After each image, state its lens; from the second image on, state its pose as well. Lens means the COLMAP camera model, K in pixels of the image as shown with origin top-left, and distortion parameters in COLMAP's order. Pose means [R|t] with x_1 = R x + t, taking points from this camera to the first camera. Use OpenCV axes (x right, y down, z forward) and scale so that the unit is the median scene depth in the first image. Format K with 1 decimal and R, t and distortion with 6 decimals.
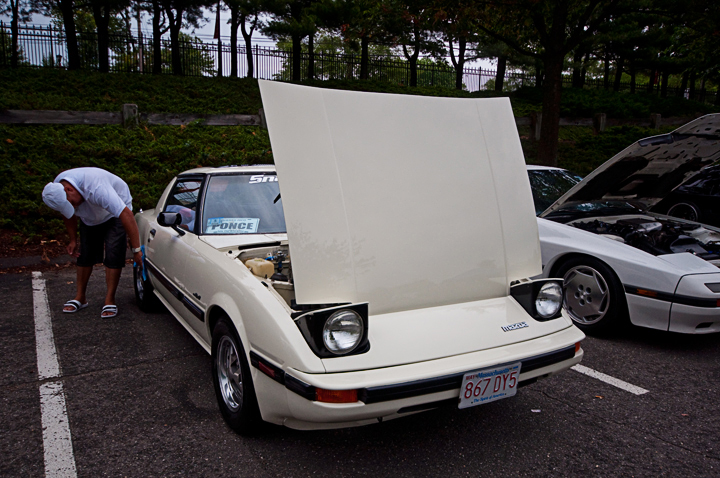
lens RADIAL K [[620.5, 0, 353.9], [0, 620.5, 236.8], [0, 0, 1]] dist [0.037454, 0.013296]
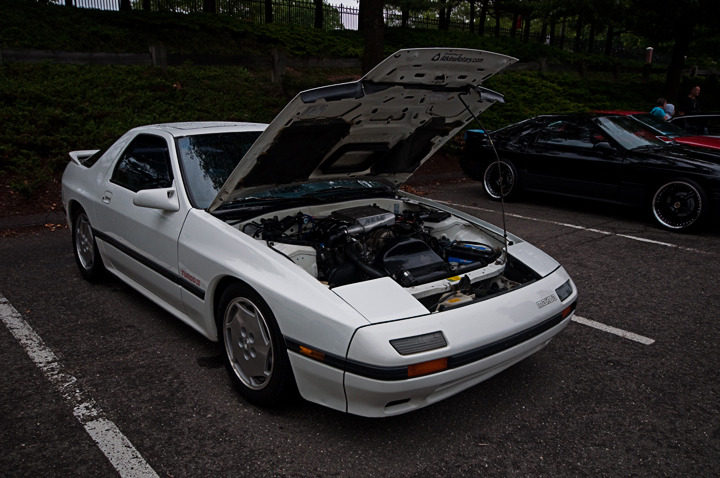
lens RADIAL K [[620.5, 0, 364.8], [0, 620.5, 242.1], [0, 0, 1]] dist [0.037454, 0.013296]
pose [[0.981387, -0.040434, 0.187735, 0.359332], [0.022289, 0.994959, 0.097776, -0.063581], [-0.190742, -0.091772, 0.977341, 0.369152]]
